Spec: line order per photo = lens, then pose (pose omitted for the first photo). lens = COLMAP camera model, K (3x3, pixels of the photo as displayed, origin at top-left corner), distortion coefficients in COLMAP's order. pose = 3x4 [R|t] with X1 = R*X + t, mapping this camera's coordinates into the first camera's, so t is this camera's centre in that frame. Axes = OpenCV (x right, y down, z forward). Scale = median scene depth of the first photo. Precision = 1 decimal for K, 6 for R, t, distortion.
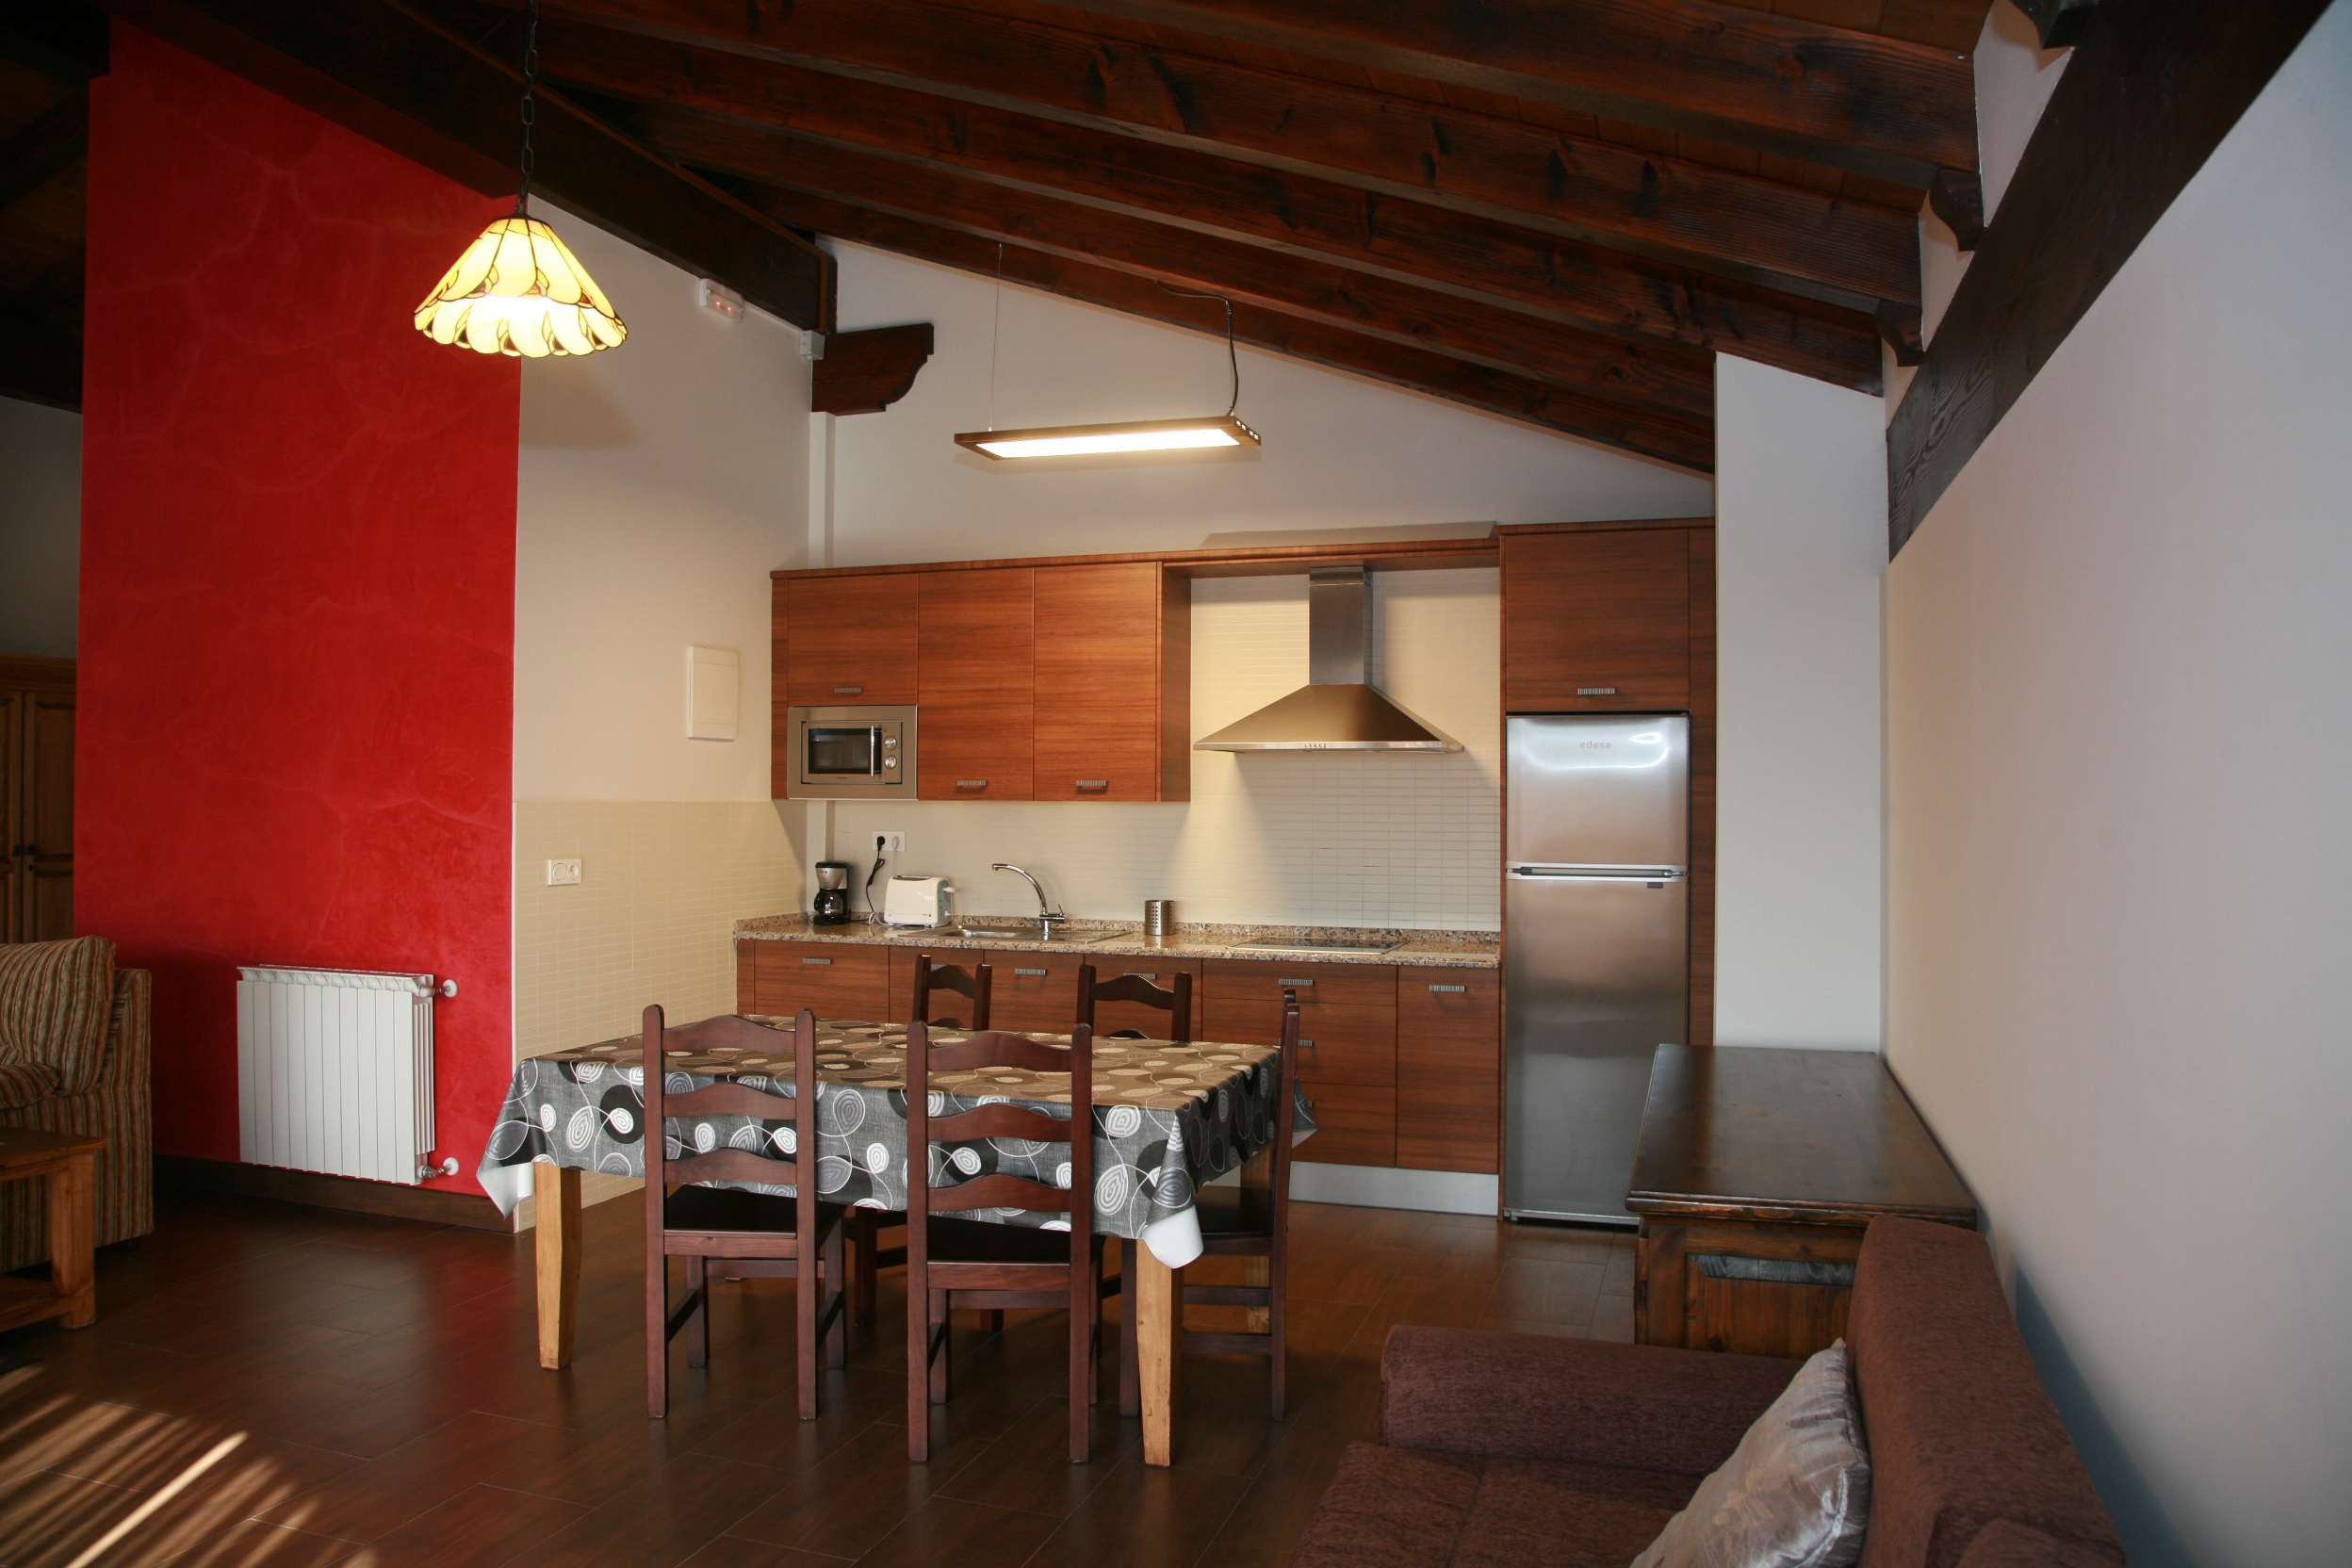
lens RADIAL K [[1639.6, 0, 1177.8], [0, 1639.6, 790.6], [0, 0, 1]] dist [-0.051130, 0.000853]
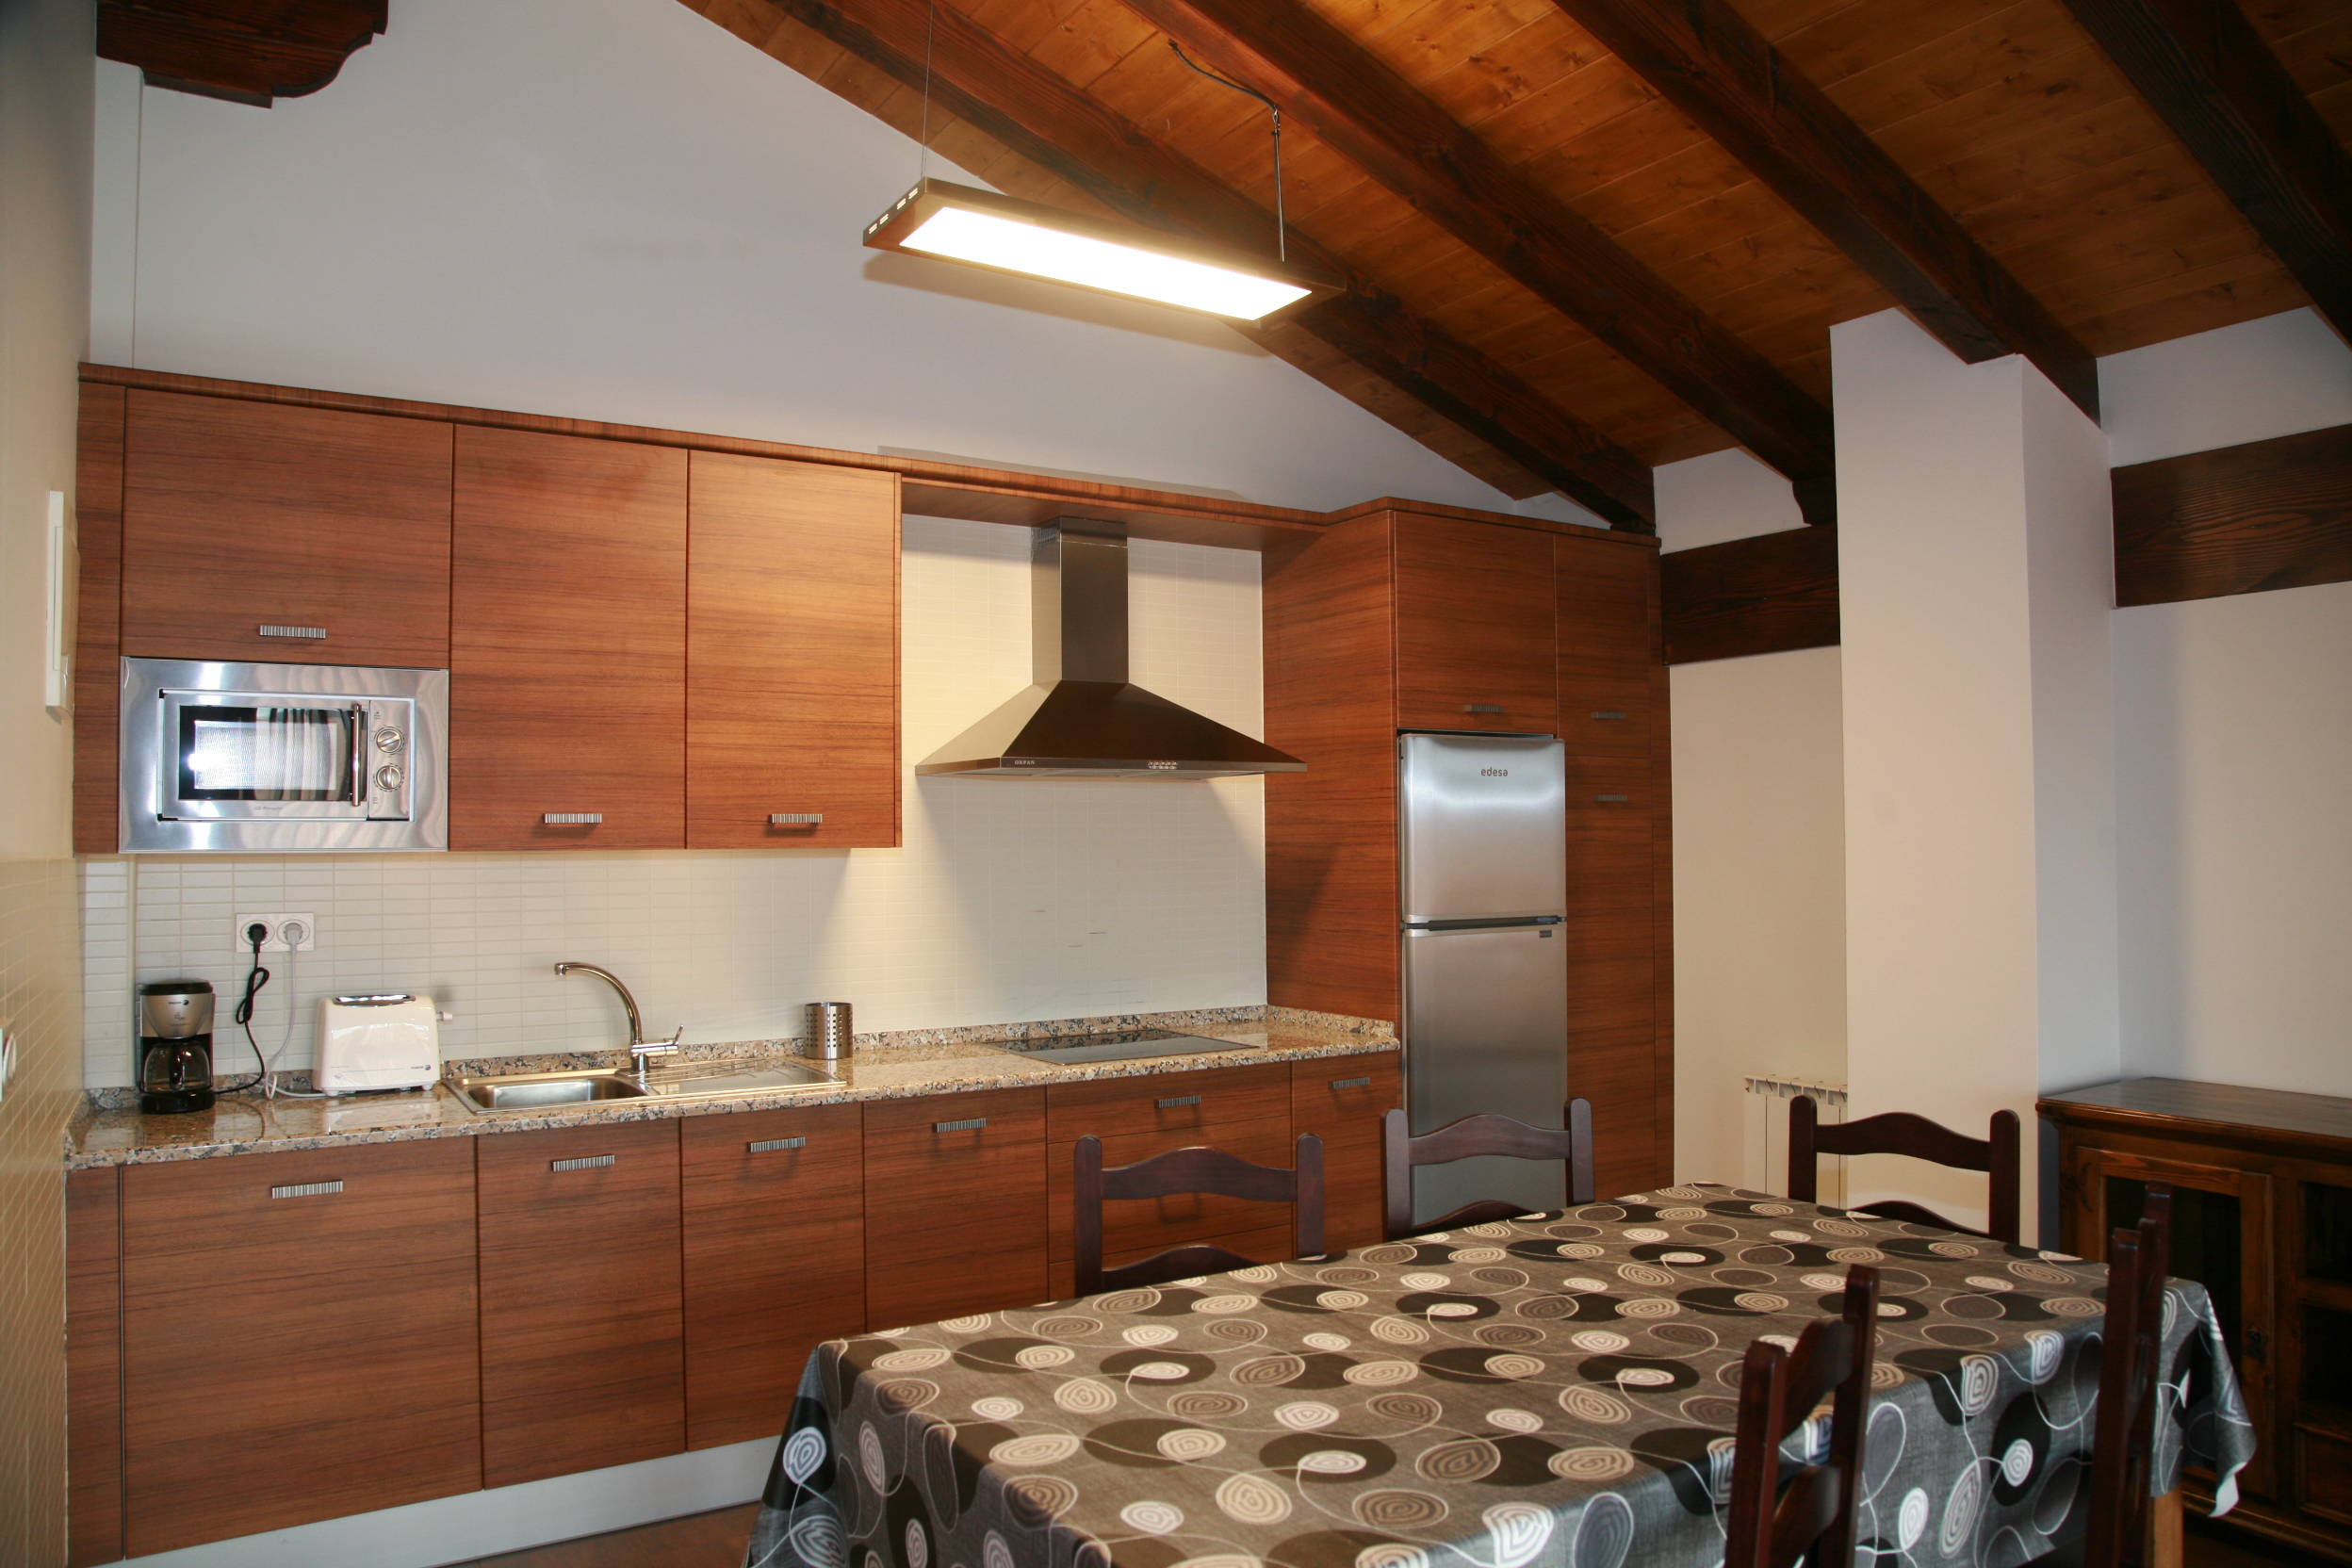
lens RADIAL K [[1639.6, 0, 1178.1], [0, 1639.6, 780.8], [0, 0, 1]] dist [-0.051130, 0.000853]
pose [[0.625142, 0.021226, 0.780222, -0.425922], [0.008566, 0.999383, -0.034052, 0.003332], [-0.780464, 0.027971, 0.624575, 0.497707]]
